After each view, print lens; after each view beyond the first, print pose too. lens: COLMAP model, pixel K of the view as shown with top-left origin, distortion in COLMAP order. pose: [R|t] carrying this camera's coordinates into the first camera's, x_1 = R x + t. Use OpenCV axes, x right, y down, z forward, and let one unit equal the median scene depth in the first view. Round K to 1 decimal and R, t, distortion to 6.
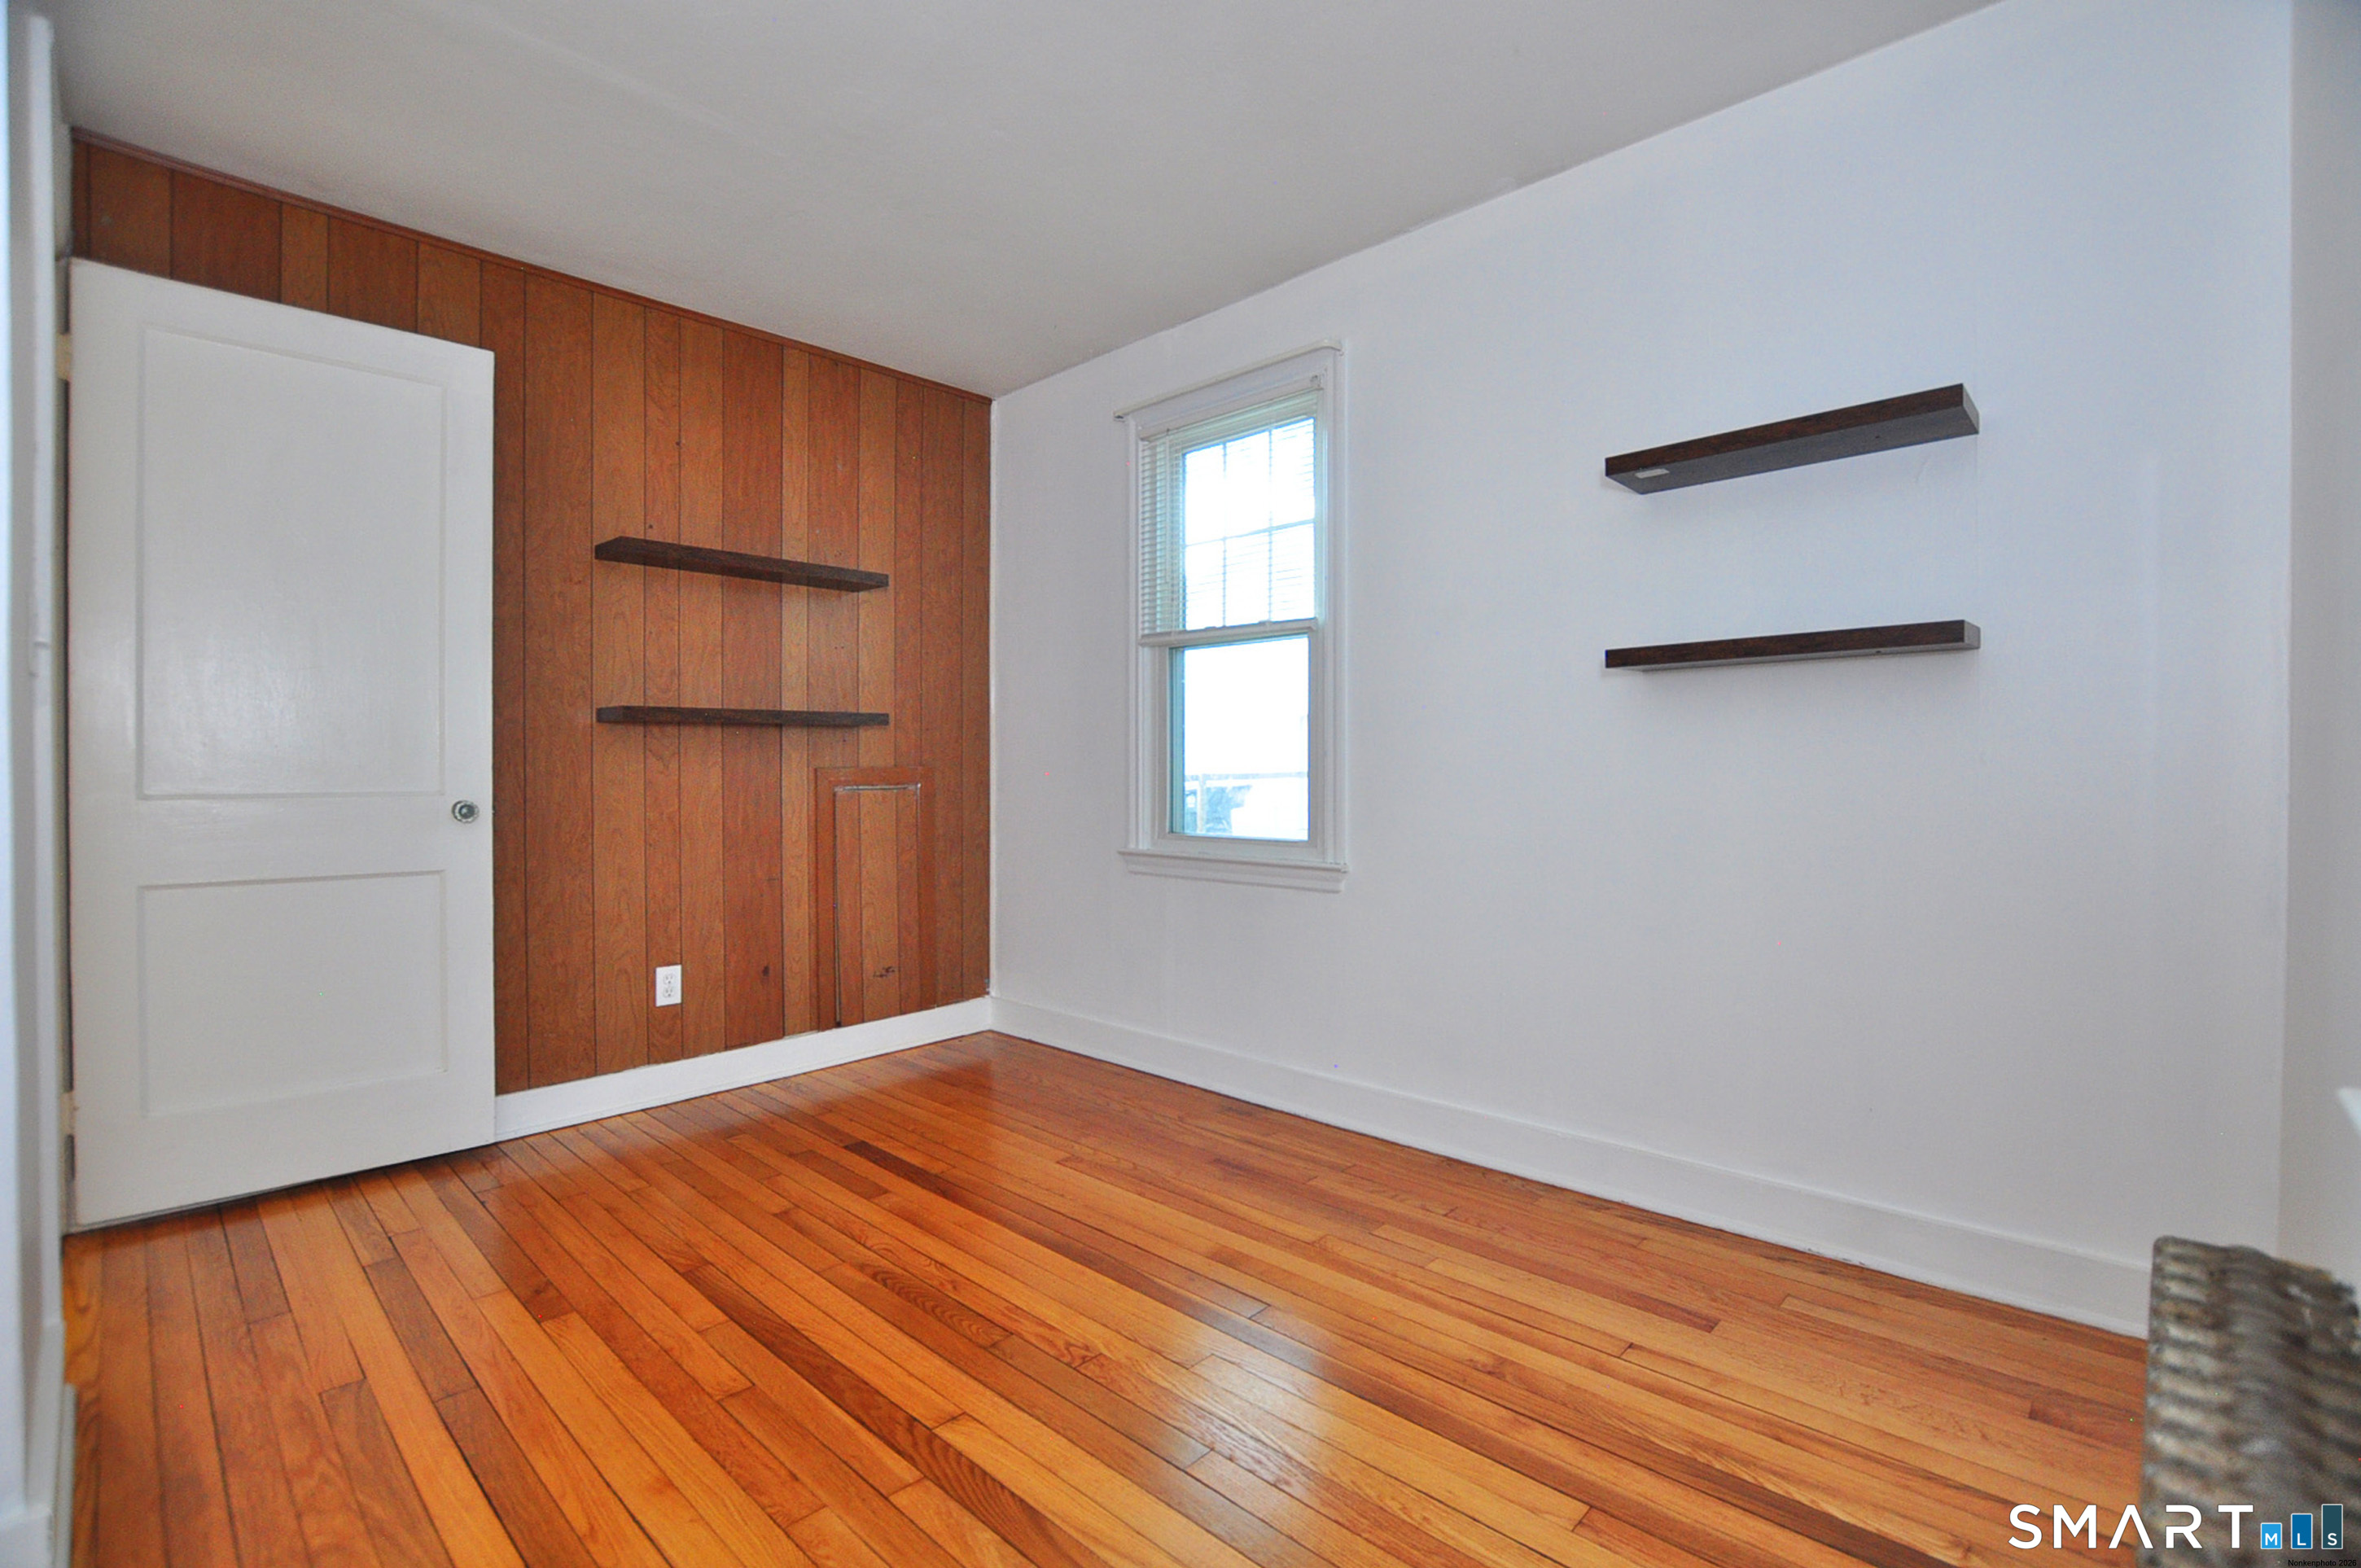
lens RADIAL K [[1040.3, 0, 1203.0], [0, 1040.3, 805.4], [0, 0, 1]] dist [-0.025619, 0.000295]
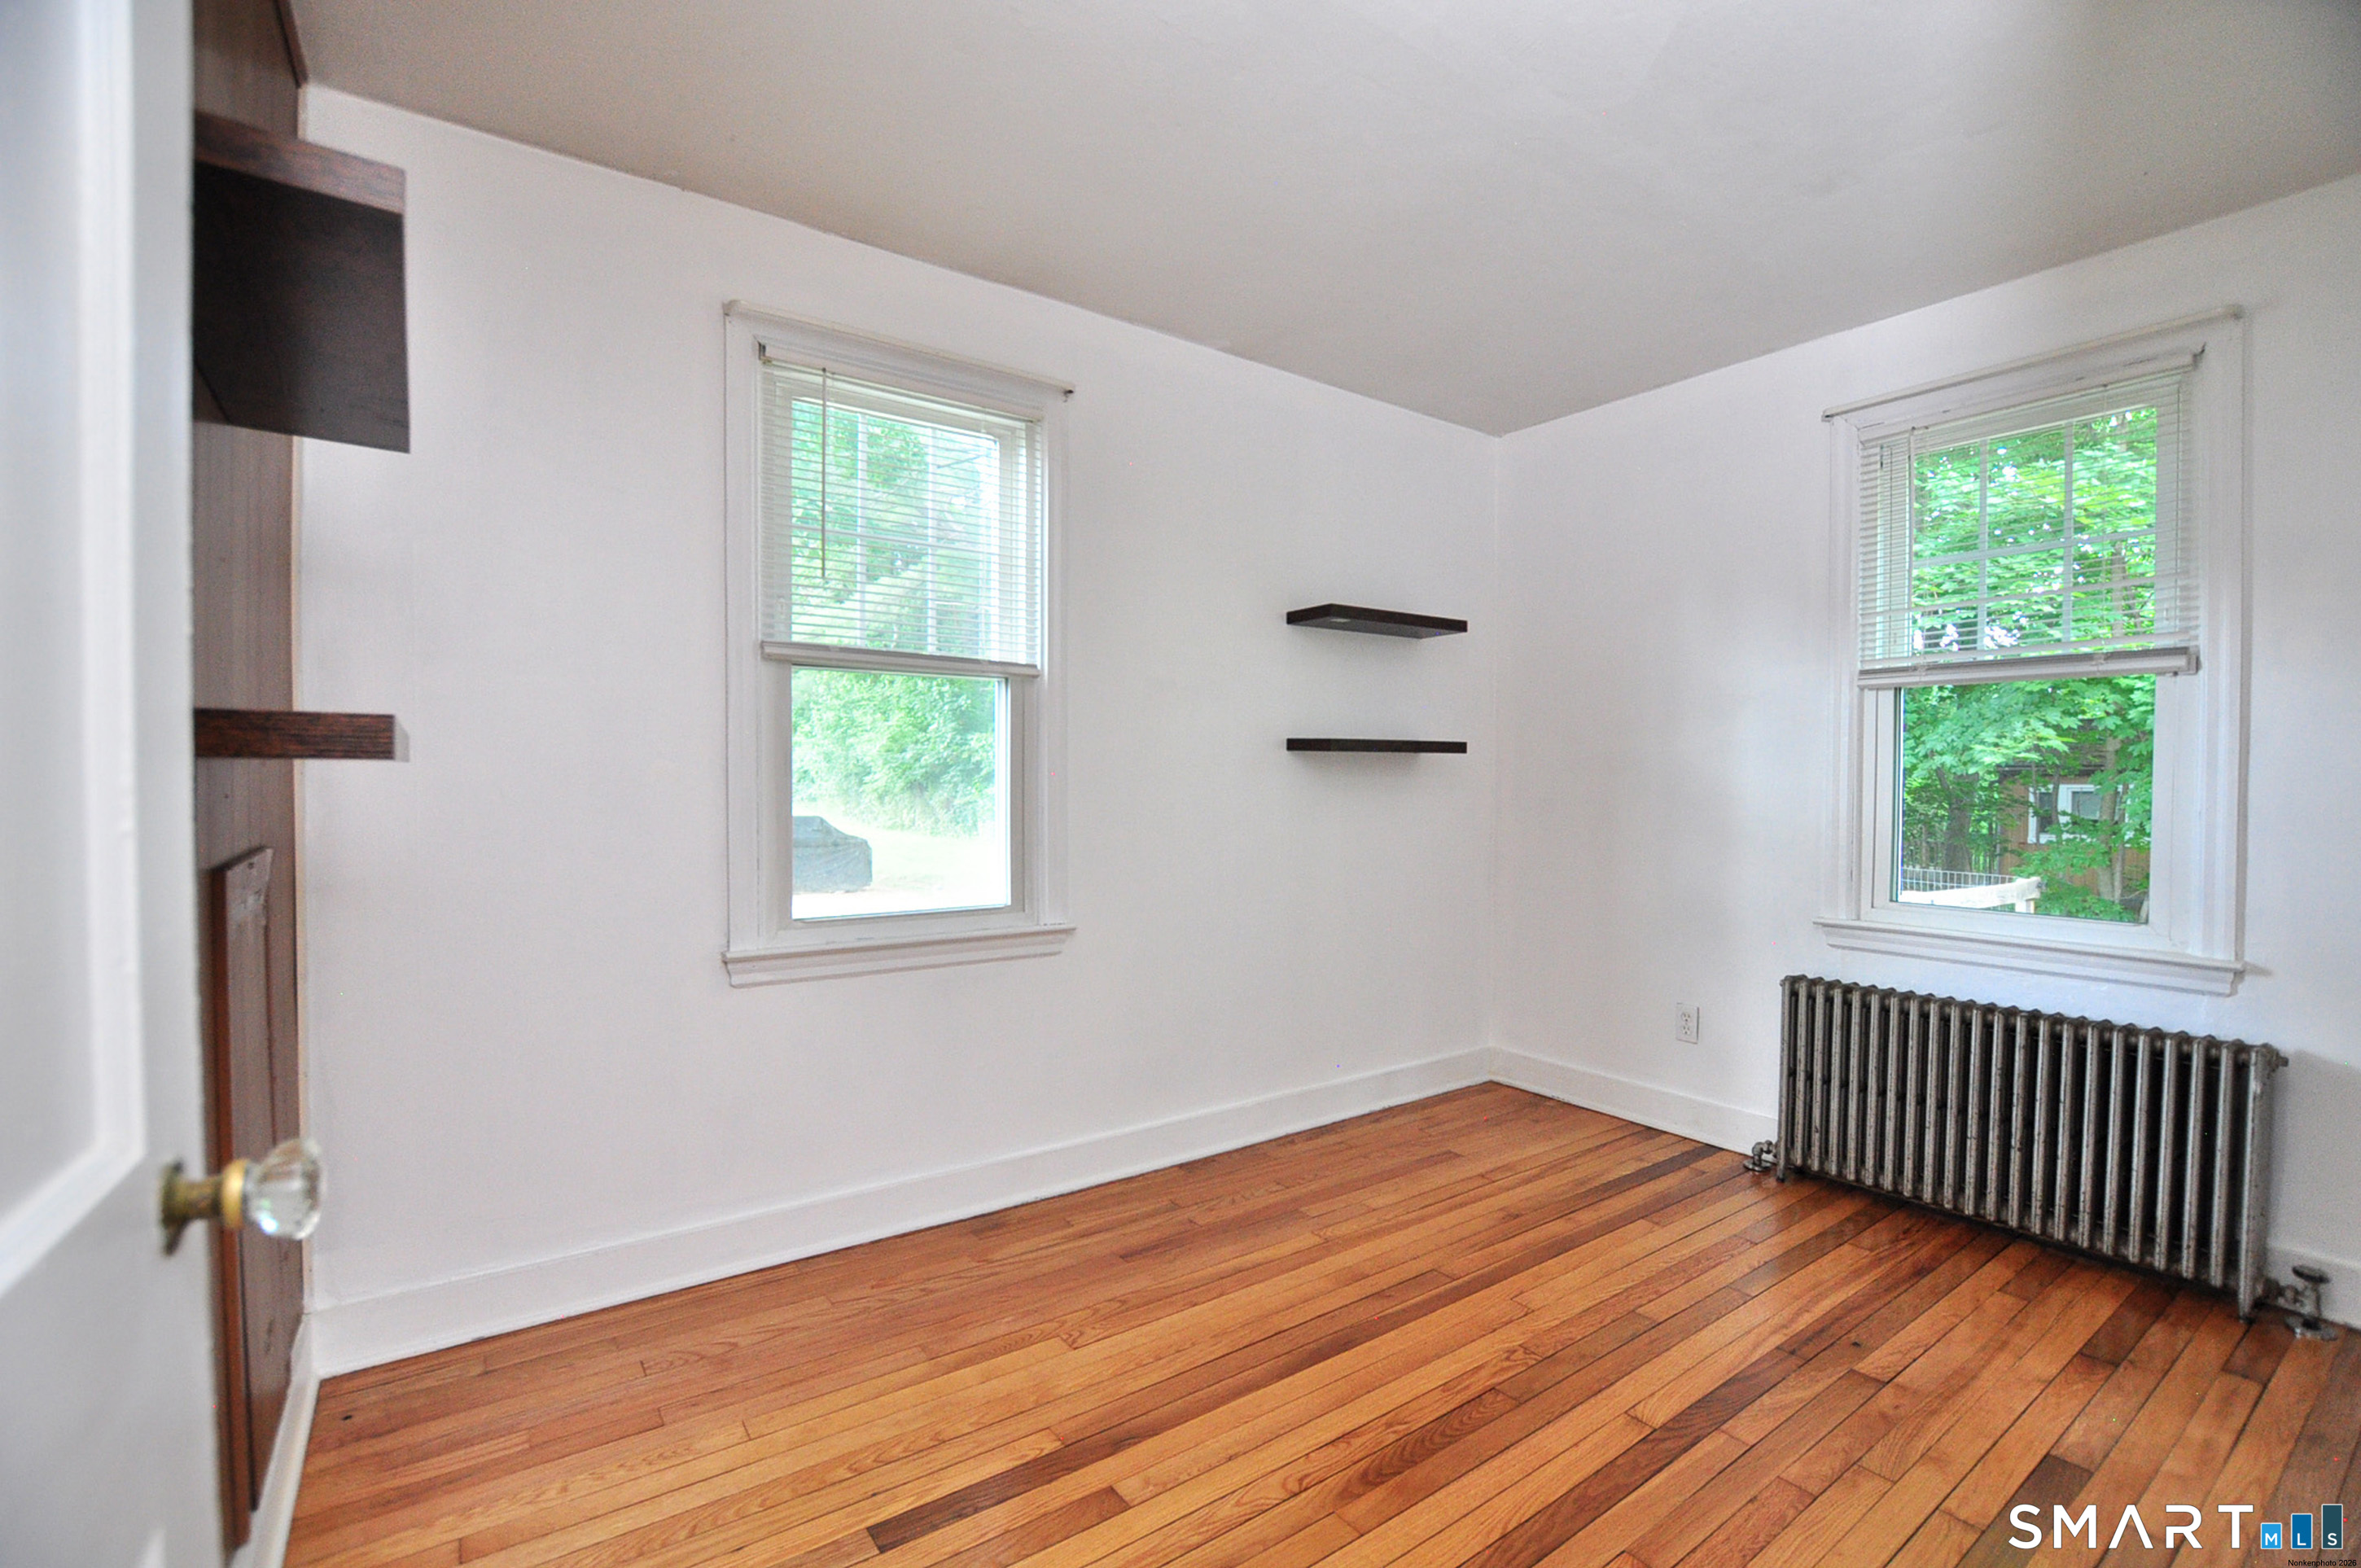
lens RADIAL K [[1040.3, 0, 1203.0], [0, 1040.3, 805.4], [0, 0, 1]] dist [-0.025619, 0.000295]
pose [[0.194166, -0.023114, 0.980696, -1.031767], [0.024010, 0.999535, 0.018805, -0.091528], [-0.980675, 0.019896, 0.194631, 0.878075]]
